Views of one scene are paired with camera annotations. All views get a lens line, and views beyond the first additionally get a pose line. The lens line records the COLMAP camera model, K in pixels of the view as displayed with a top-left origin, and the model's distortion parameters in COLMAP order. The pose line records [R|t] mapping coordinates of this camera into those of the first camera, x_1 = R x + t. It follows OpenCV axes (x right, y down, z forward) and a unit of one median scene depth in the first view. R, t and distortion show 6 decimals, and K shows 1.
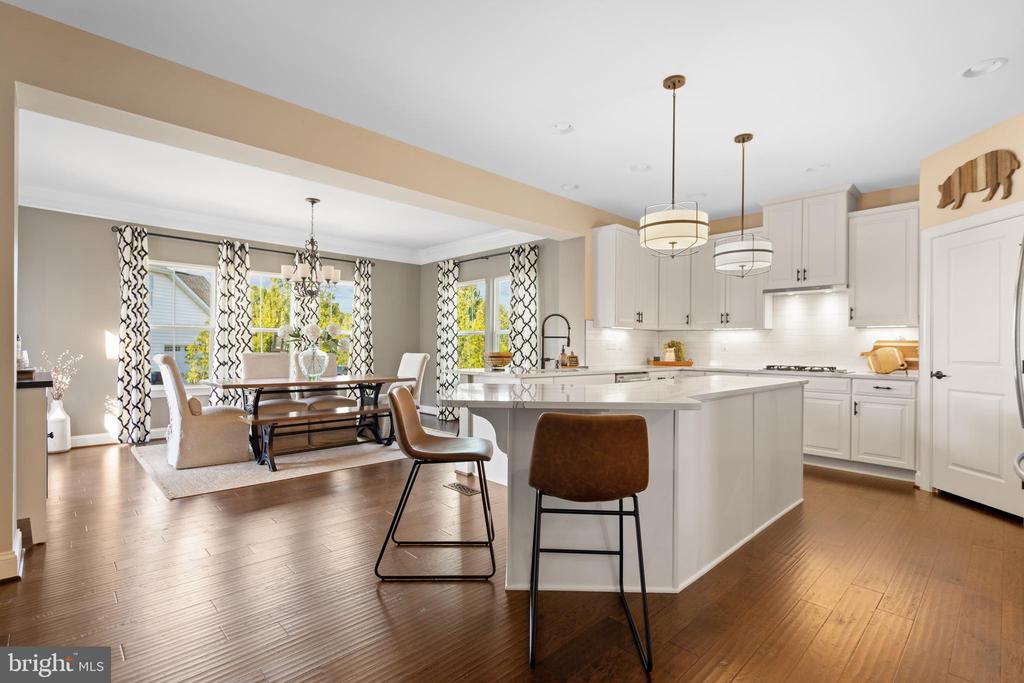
lens RADIAL K [[470.7, 0, 512.1], [0, 470.7, 342.8], [0, 0, 1]] dist [0.003193, 0.000906]
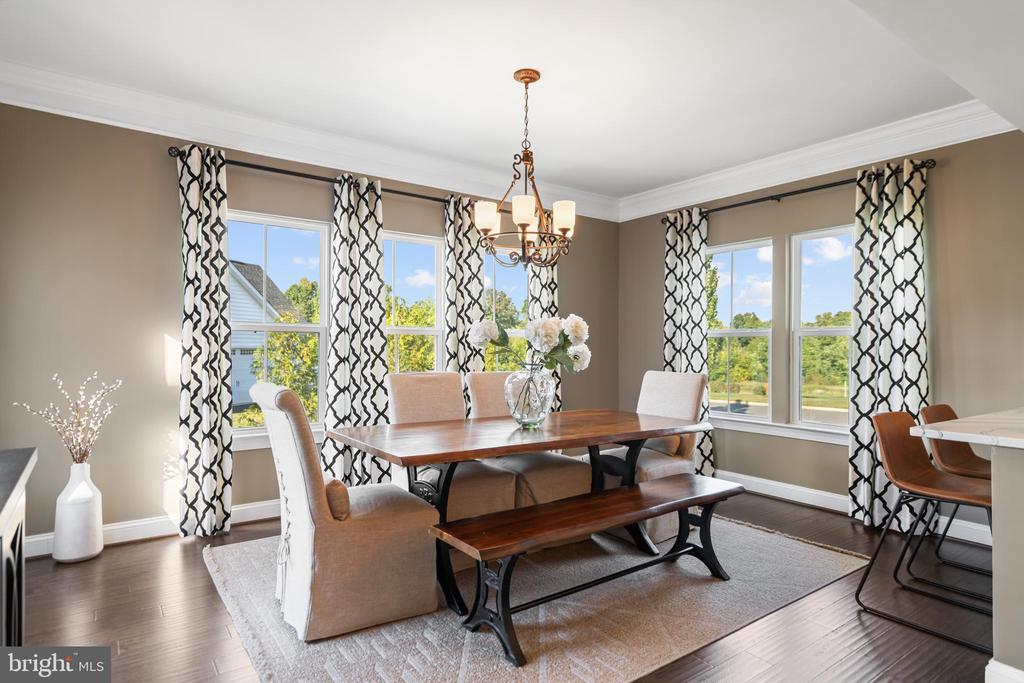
lens RADIAL K [[545.5, 0, 511.1], [0, 545.5, 342.8], [0, 0, 1]] dist [0.002015, -0.000072]
pose [[0.991620, -0.002812, -0.129156, -0.358391], [0.002853, 0.999996, 0.000129, -0.014045], [0.129156, -0.000496, 0.991624, 0.405434]]
